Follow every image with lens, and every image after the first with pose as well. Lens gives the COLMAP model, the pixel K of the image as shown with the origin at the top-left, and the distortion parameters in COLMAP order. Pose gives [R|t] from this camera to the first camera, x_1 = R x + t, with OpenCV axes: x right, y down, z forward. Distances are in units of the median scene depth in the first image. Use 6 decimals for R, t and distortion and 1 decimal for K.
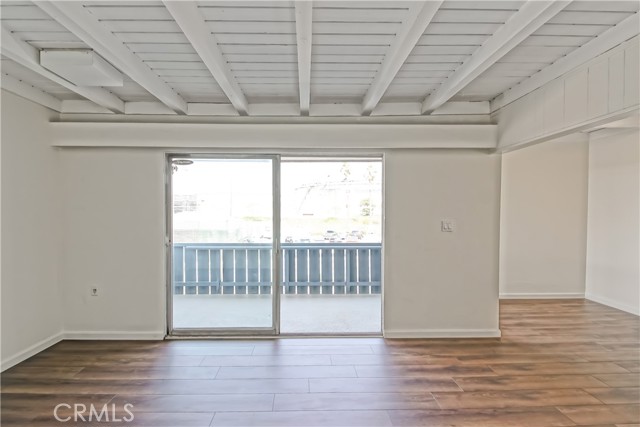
lens RADIAL K [[288.3, 0, 312.2], [0, 288.3, 217.0], [0, 0, 1]] dist [0.007994, -0.009742]
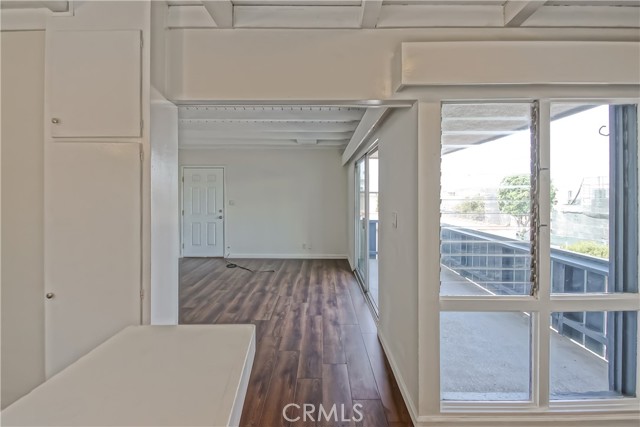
lens RADIAL K [[288.3, 0, 327.4], [0, 288.3, 195.0], [0, 0, 1]] dist [0.007994, -0.009742]
pose [[0.016132, -0.002399, -0.999867, 1.223184], [-0.016367, 0.999863, -0.002663, -0.019691], [0.999736, 0.016407, 0.016091, 0.840108]]
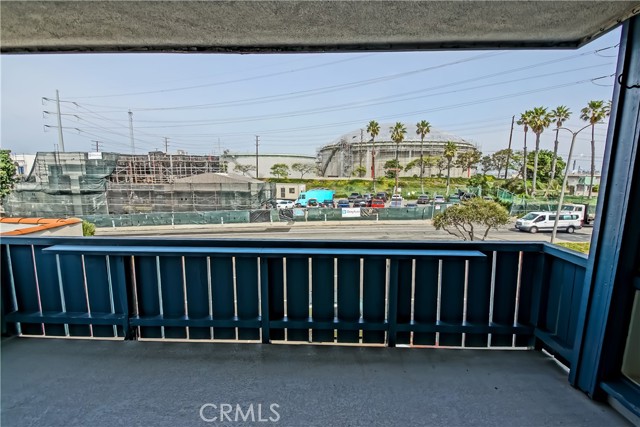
lens RADIAL K [[288.3, 0, 326.1], [0, 288.3, 213.9], [0, 0, 1]] dist [0.007994, -0.009742]
pose [[0.999243, 0.012978, -0.036663, 0.042295], [-0.008467, 0.992666, 0.120595, -0.027746], [0.037959, -0.120193, 0.992025, 0.941854]]
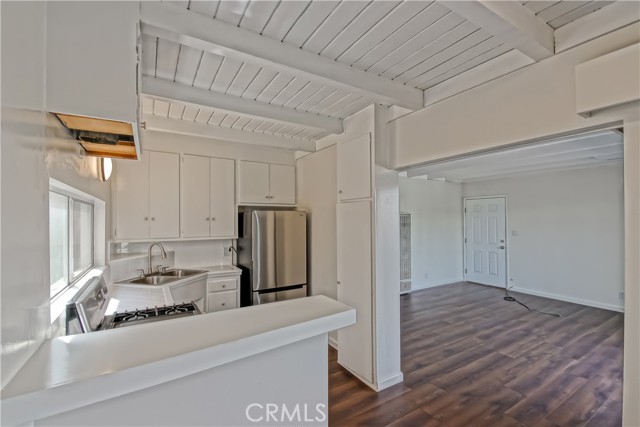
lens RADIAL K [[288.3, 0, 331.0], [0, 288.3, 221.1], [0, 0, 1]] dist [0.007994, -0.009742]
pose [[-0.834315, -0.000978, -0.551288, 1.269757], [-0.010352, 0.999850, 0.013892, -0.055519], [0.551191, 0.017297, -0.834200, 1.139720]]
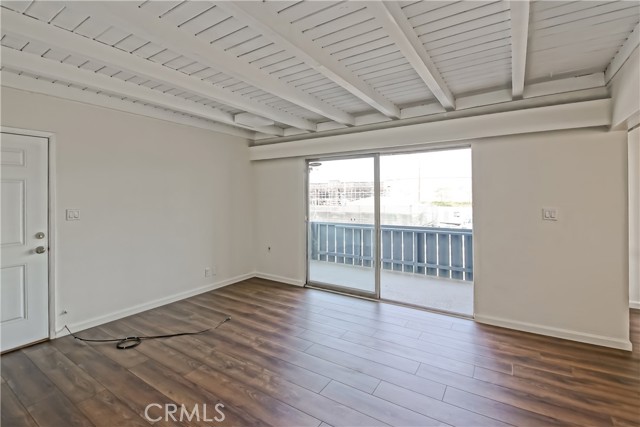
lens RADIAL K [[288.3, 0, 328.9], [0, 288.3, 197.2], [0, 0, 1]] dist [0.007994, -0.009742]
pose [[0.840522, -0.003707, -0.541765, 0.381790], [-0.004285, 0.999900, -0.013490, -0.009211], [0.541760, 0.013660, 0.840422, -0.162121]]
